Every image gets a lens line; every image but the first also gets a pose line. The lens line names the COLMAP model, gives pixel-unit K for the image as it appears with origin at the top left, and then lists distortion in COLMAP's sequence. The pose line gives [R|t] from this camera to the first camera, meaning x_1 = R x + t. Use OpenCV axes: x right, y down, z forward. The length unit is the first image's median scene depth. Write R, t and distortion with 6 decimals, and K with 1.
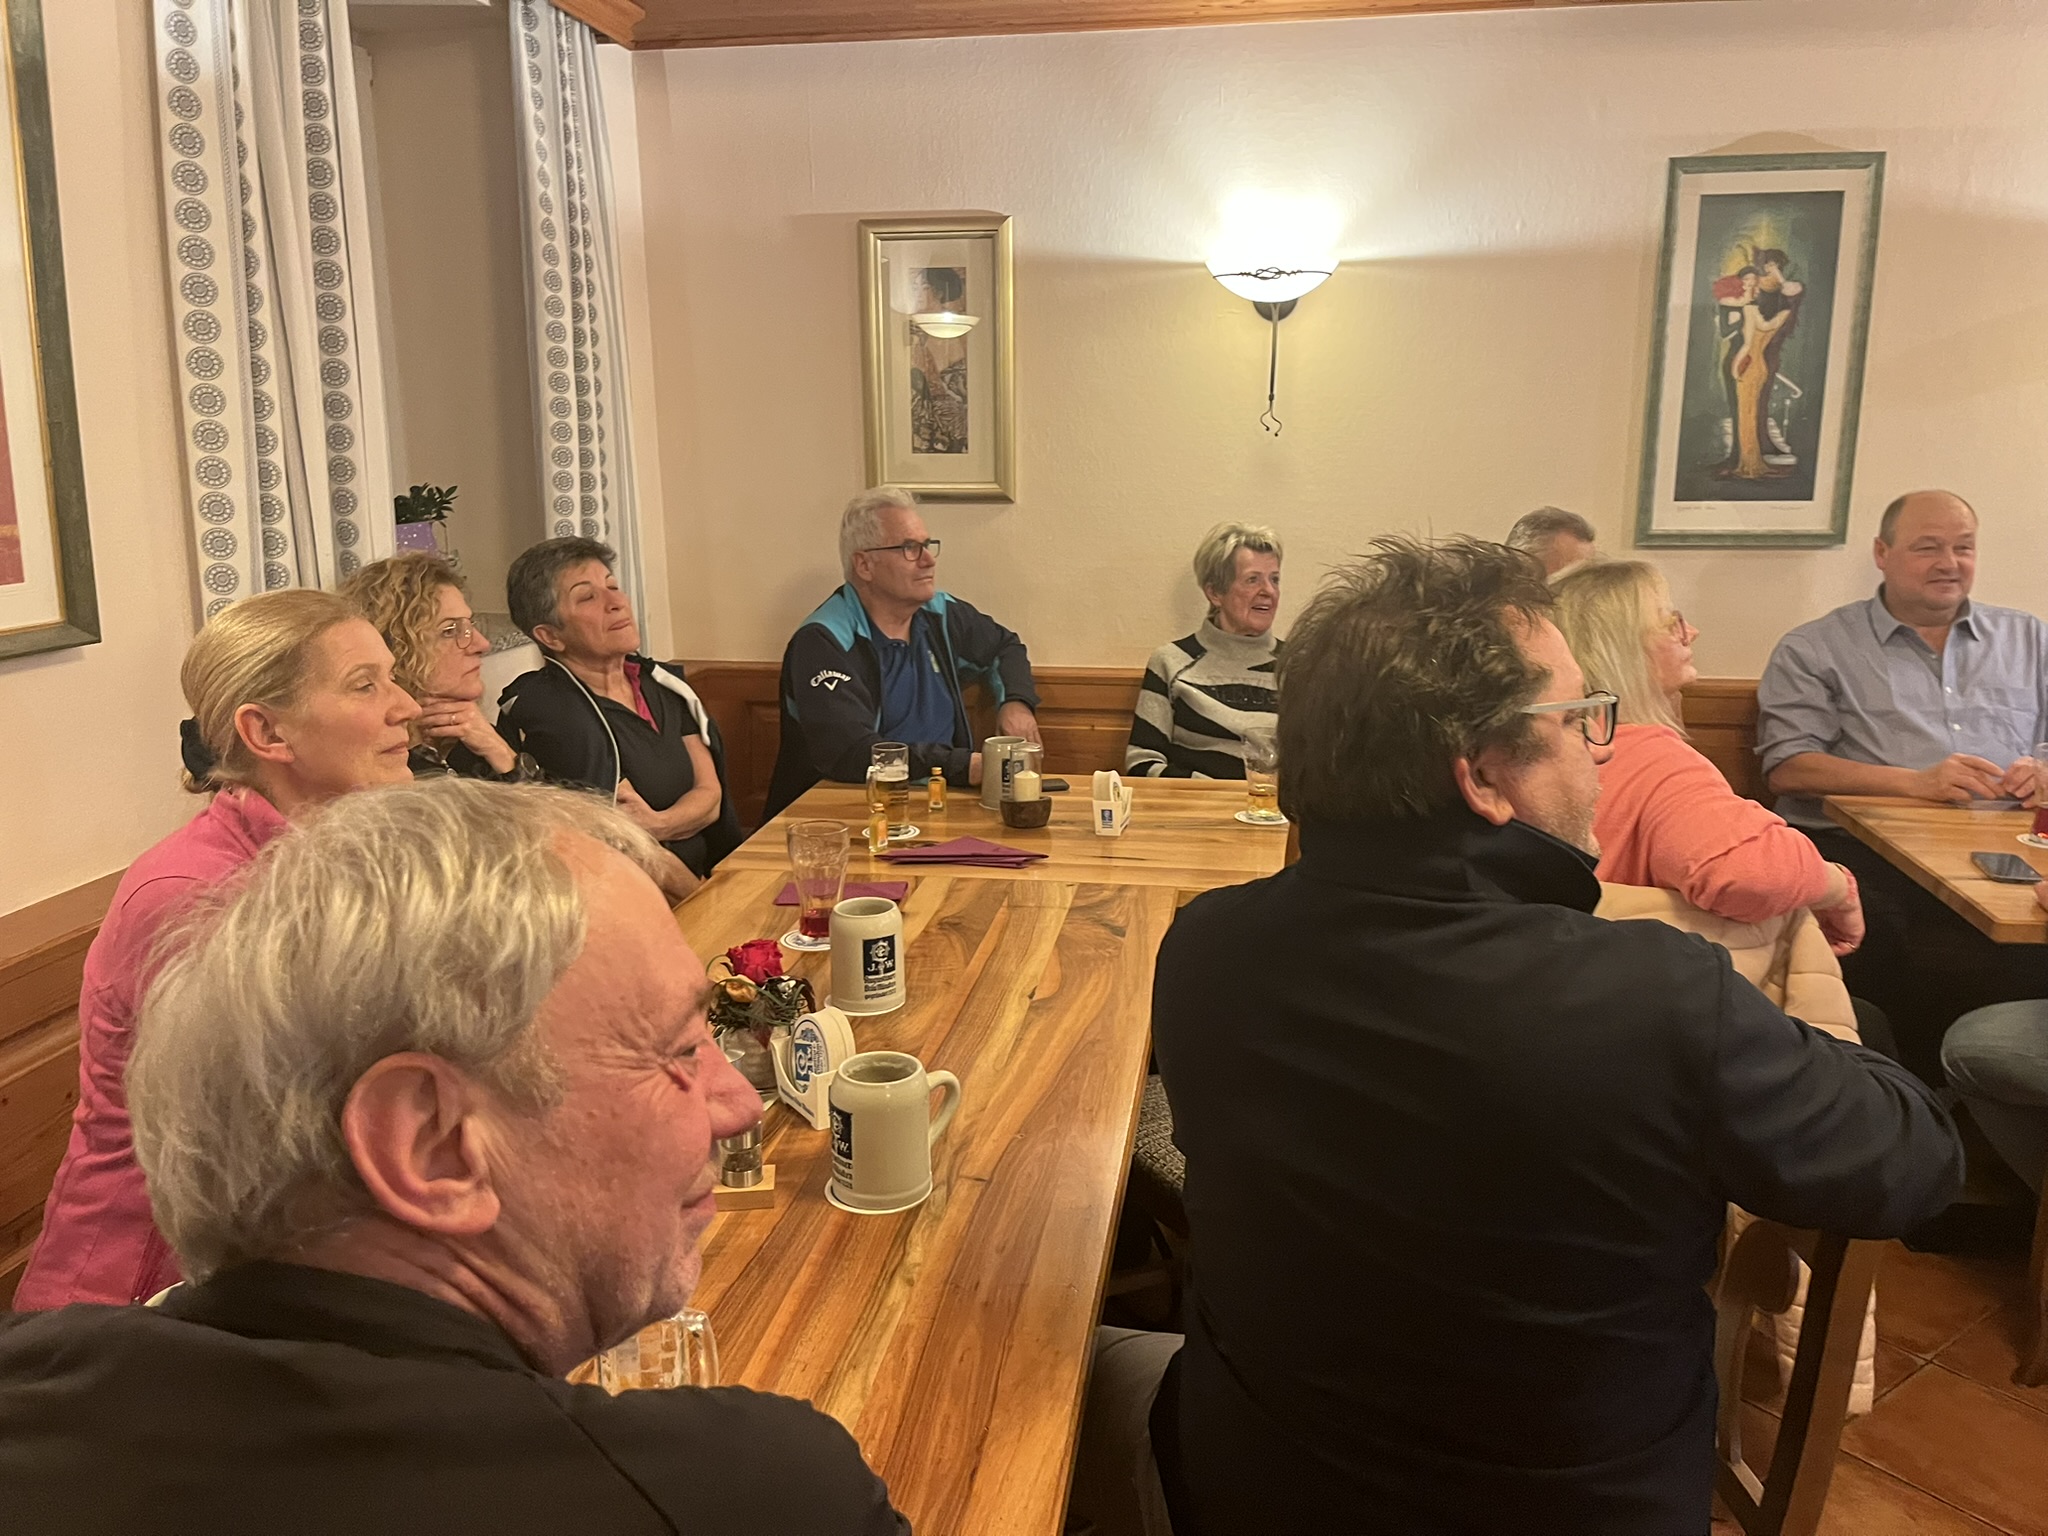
lens RADIAL K [[1562.3, 0, 1012.7], [0, 1562.3, 764.2], [0, 0, 1]] dist [0.065834, -0.091766]
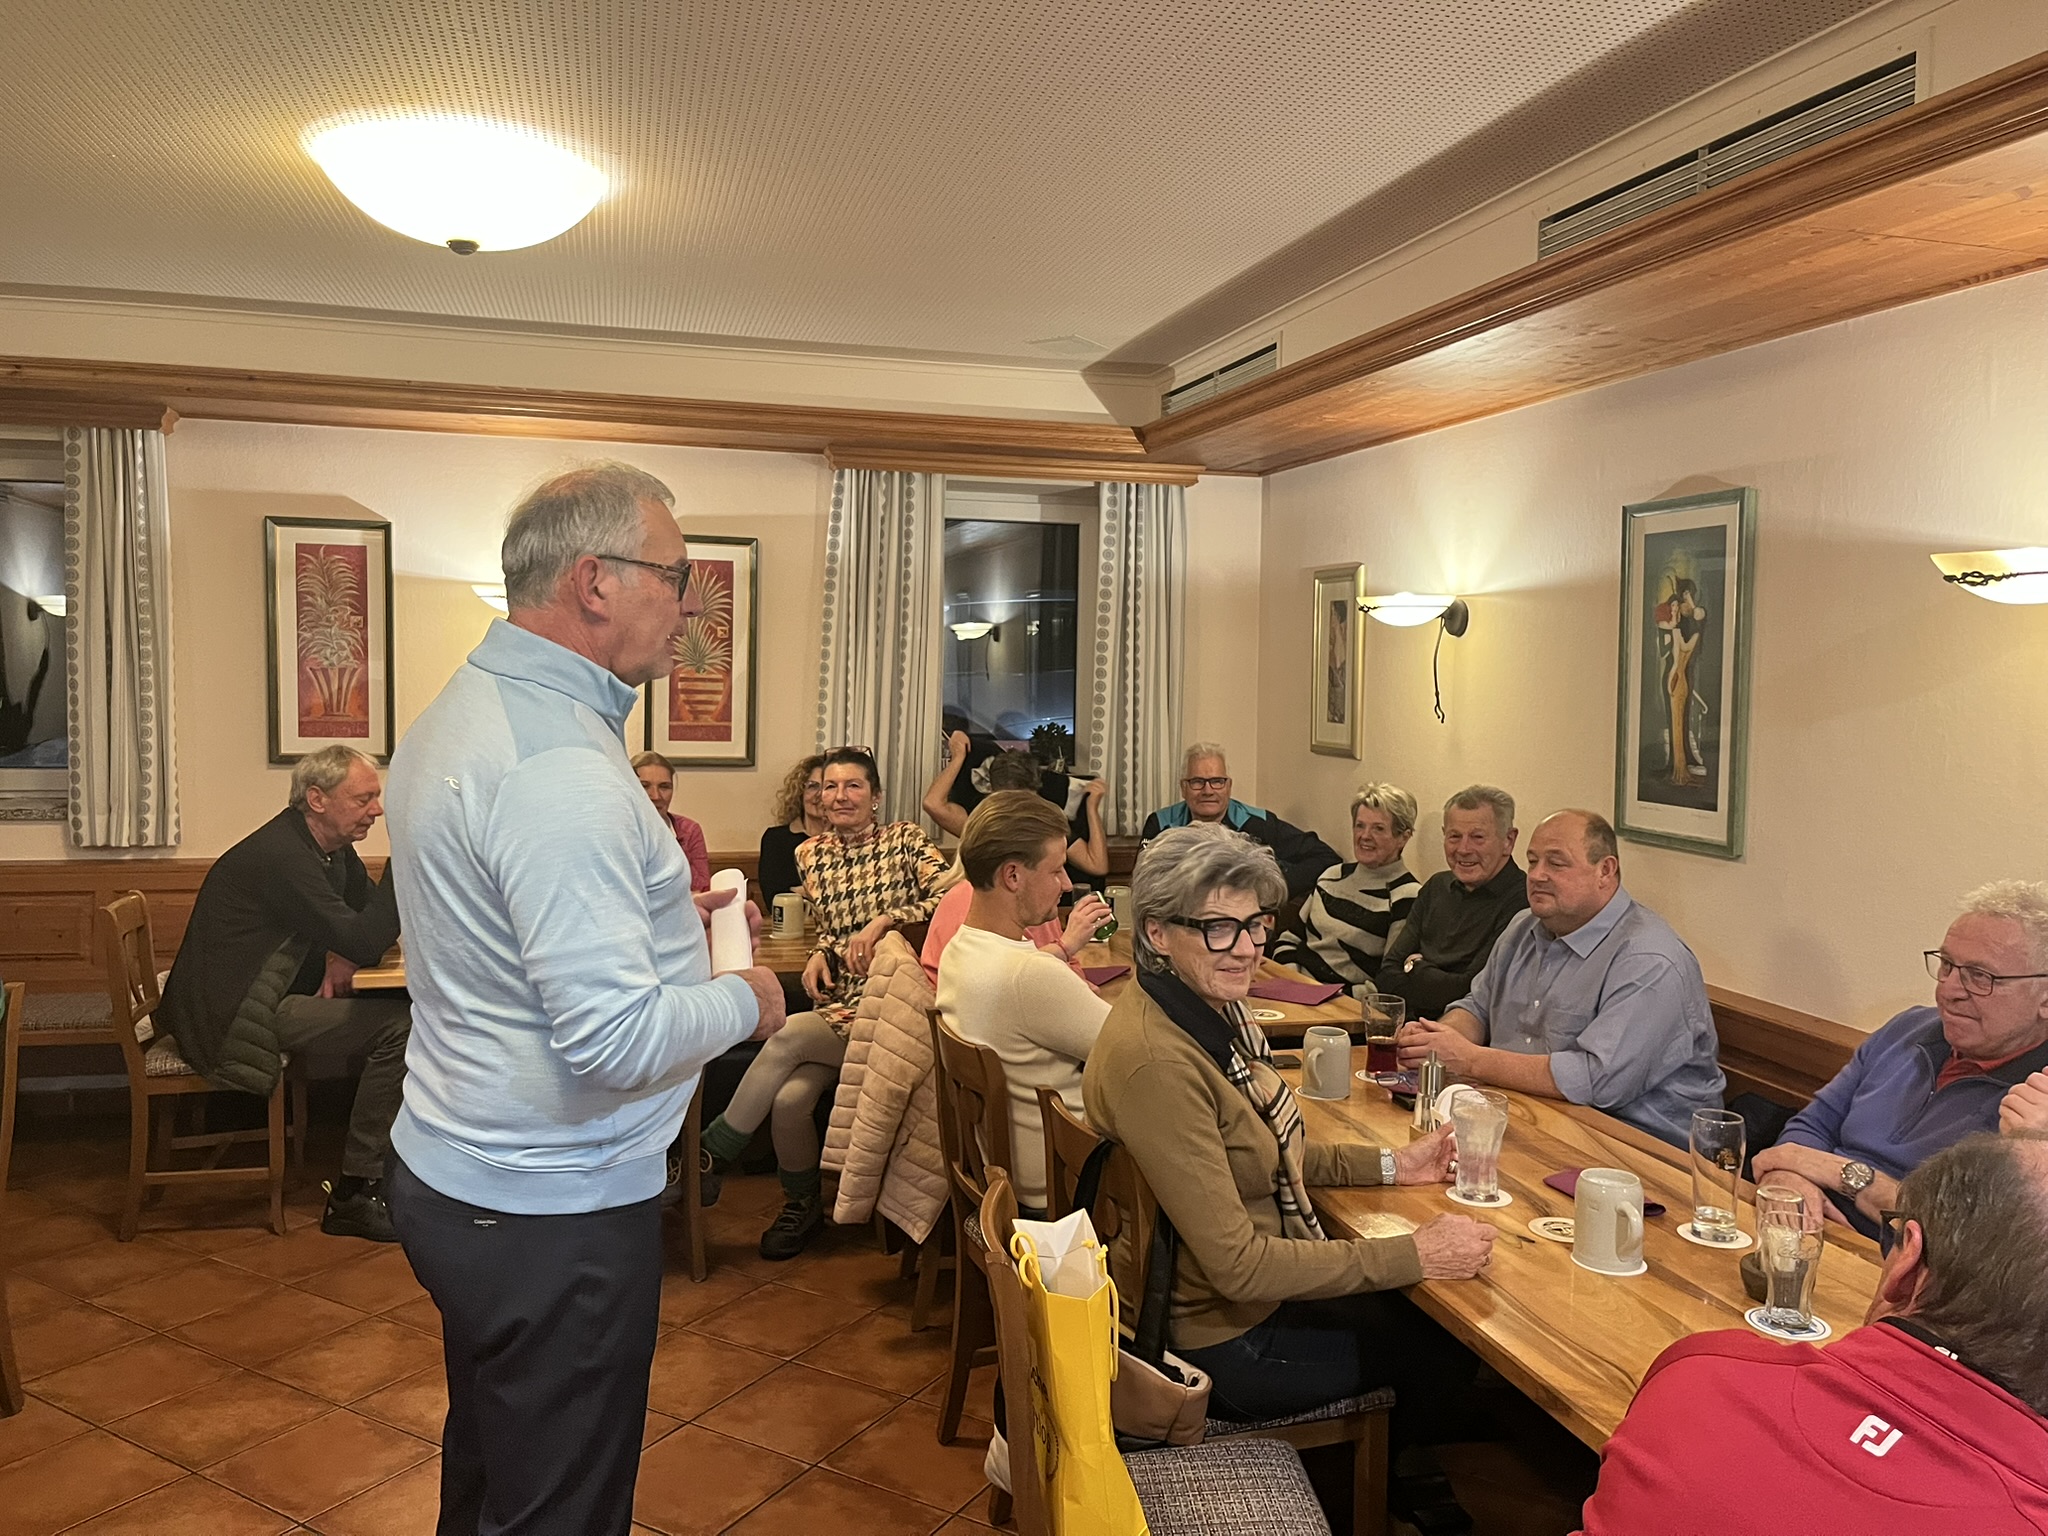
lens RADIAL K [[1562.3, 0, 1030.2], [0, 1562.3, 760.7], [0, 0, 1]] dist [0.065834, -0.091766]
pose [[0.412032, 0.074887, -0.908087, 1.259897], [-0.212804, 0.976964, -0.015990, -0.088014], [0.885971, 0.199833, 0.418476, 0.166453]]
